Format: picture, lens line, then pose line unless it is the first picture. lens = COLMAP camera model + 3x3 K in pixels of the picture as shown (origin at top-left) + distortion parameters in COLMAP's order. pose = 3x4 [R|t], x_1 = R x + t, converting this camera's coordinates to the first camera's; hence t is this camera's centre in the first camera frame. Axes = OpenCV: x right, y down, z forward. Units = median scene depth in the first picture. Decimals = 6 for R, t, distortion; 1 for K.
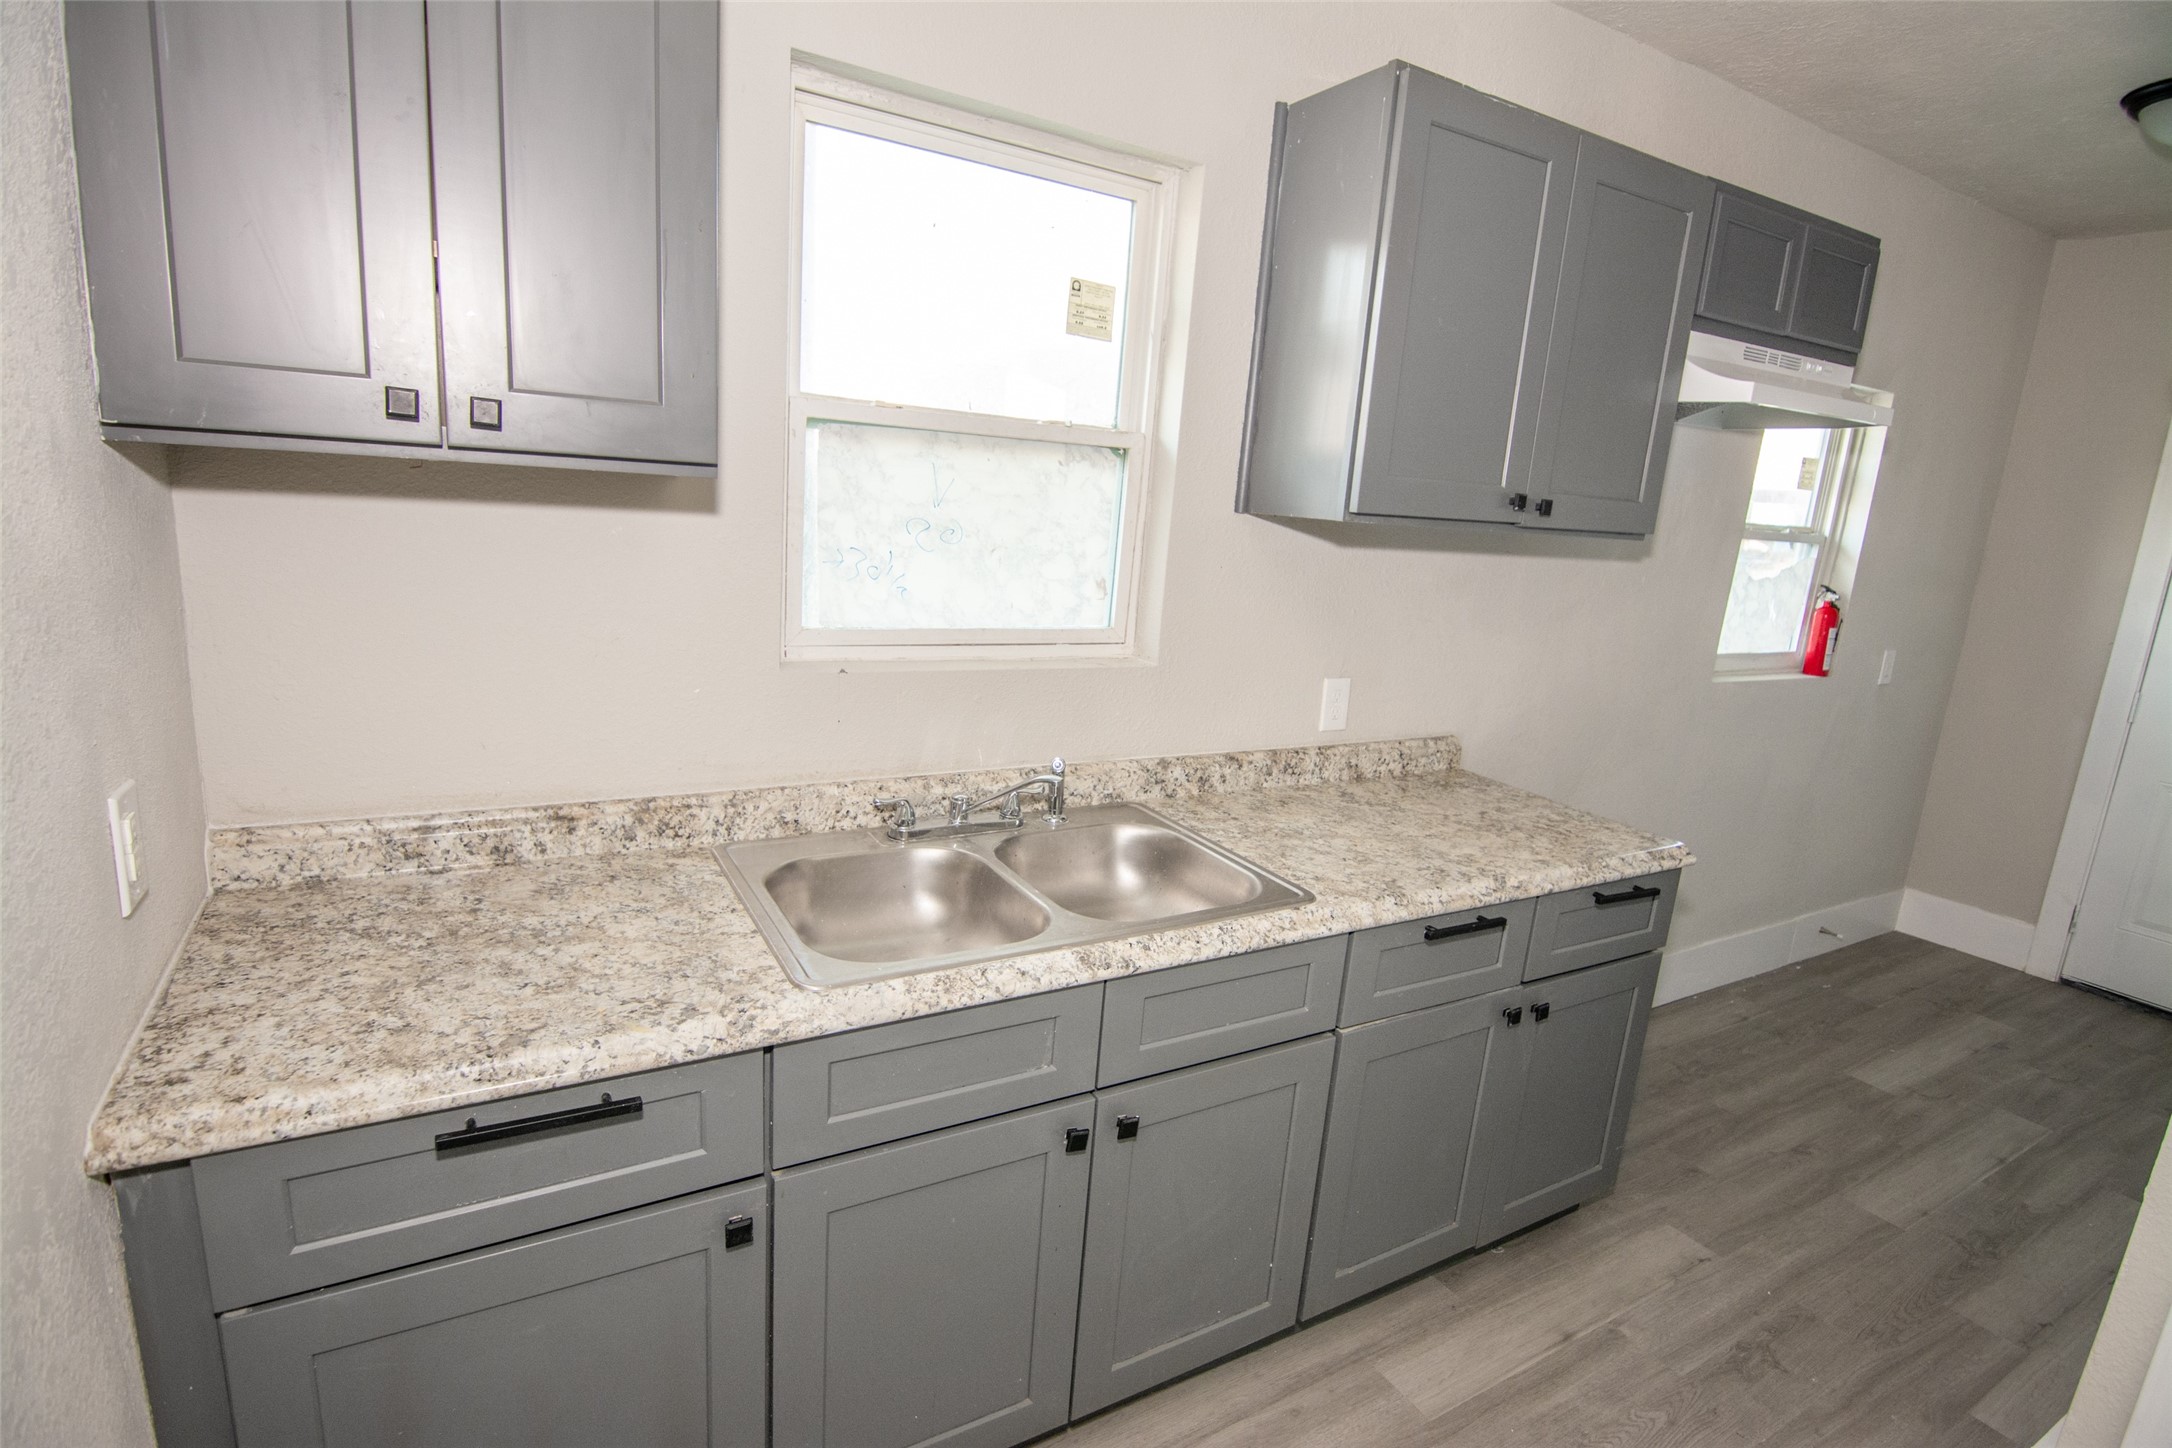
lens RADIAL K [[1081.5, 0, 1071.8], [0, 1081.5, 720.0], [0, 0, 1]] dist [-0.005711, -0.012241]
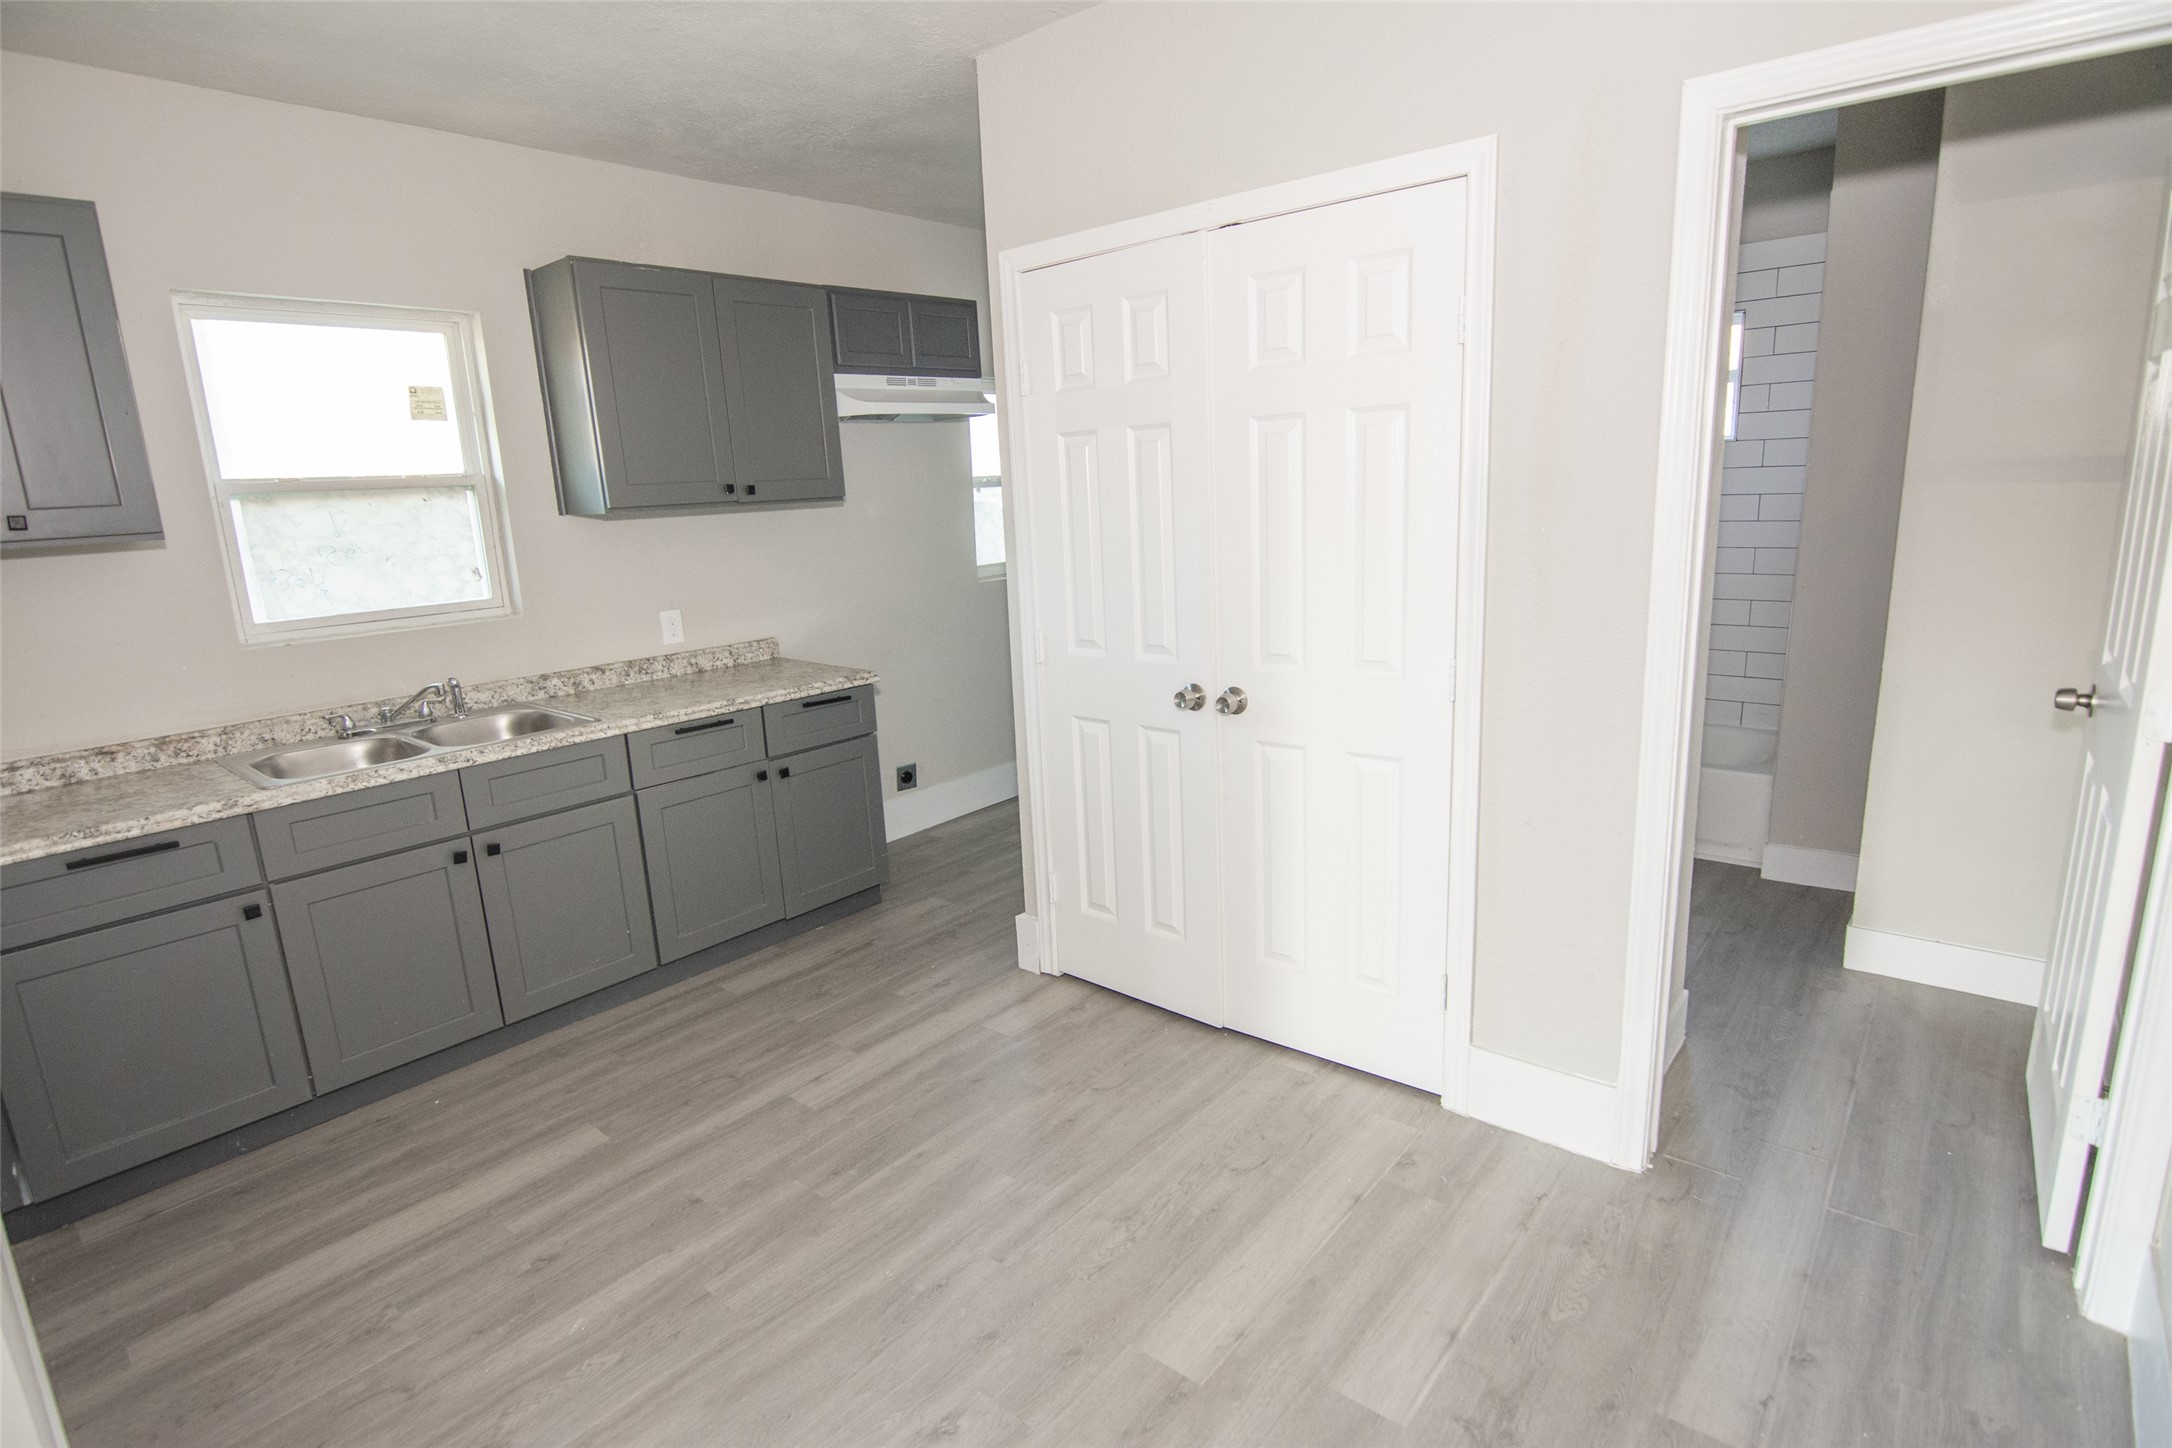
lens RADIAL K [[1081.5, 0, 1071.8], [0, 1081.5, 720.0], [0, 0, 1]] dist [-0.005711, -0.012241]
pose [[0.934678, -0.183236, 0.304633, 0.372025], [0.178851, 0.982958, 0.042495, 0.205057], [-0.307228, 0.014765, 0.951521, -0.888697]]
